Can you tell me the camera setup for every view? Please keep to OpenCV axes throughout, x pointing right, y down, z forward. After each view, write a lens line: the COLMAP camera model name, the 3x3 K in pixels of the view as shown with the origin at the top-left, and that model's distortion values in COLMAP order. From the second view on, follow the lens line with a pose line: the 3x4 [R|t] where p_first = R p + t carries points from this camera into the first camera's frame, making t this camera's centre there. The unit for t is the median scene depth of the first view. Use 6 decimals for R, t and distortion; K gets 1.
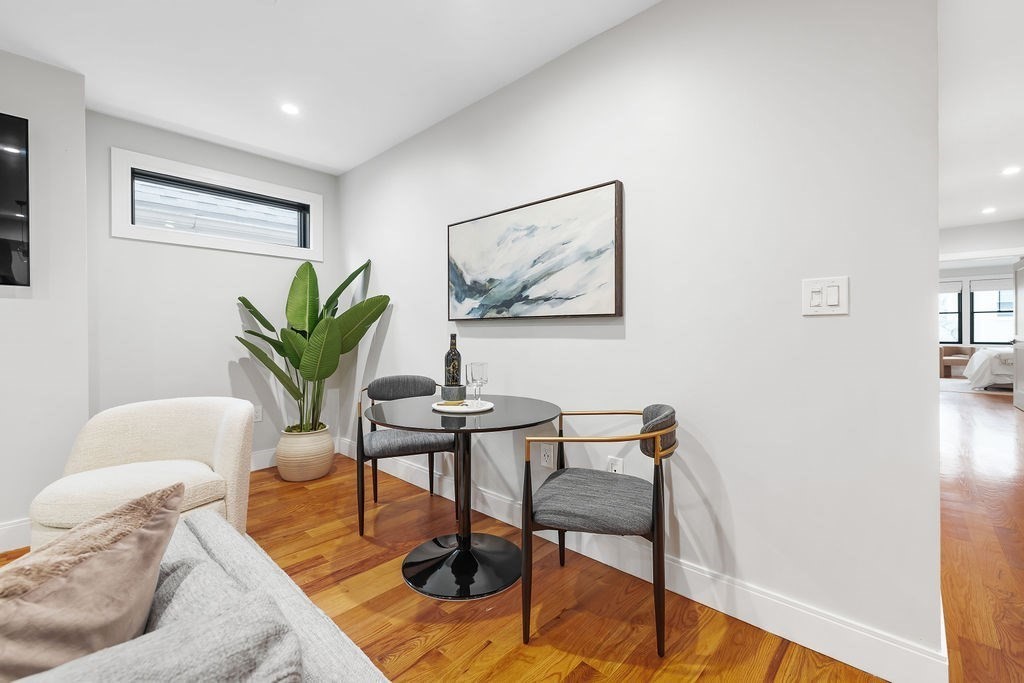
lens RADIAL K [[434.1, 0, 505.7], [0, 434.1, 331.0], [0, 0, 1]] dist [0.003677, 0.000093]
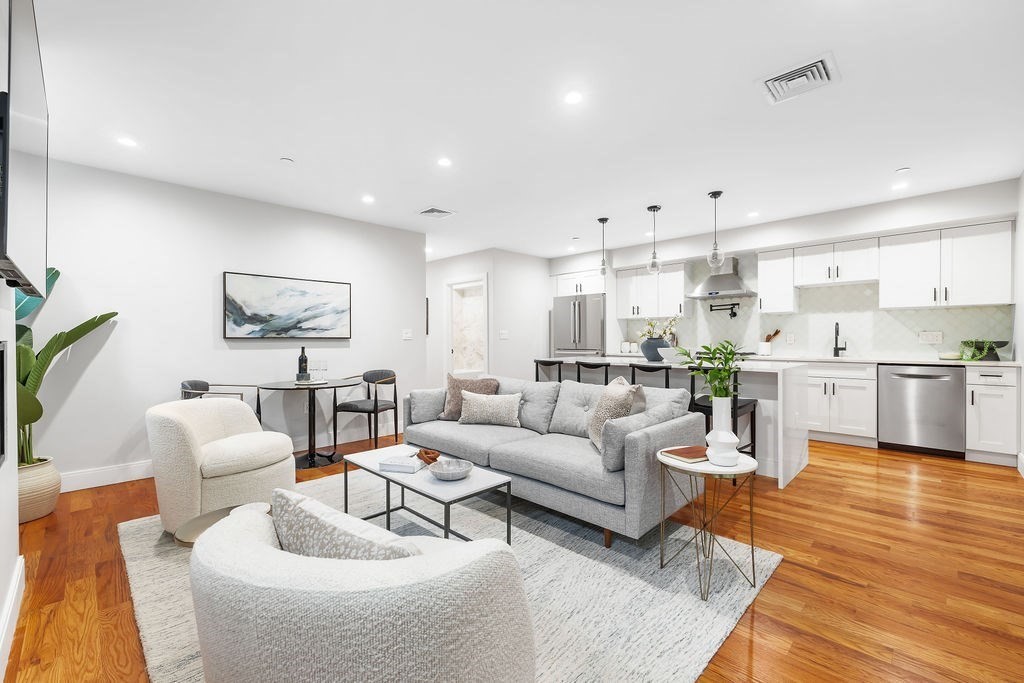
lens RADIAL K [[431.0, 0, 507.5], [0, 431.0, 341.1], [0, 0, 1]] dist [0.000794, 0.001078]
pose [[0.036399, 0.000303, 0.999337, -1.748463], [0.000725, 1.000000, -0.000329, -0.014852], [-0.999337, 0.000737, 0.036399, 0.016242]]
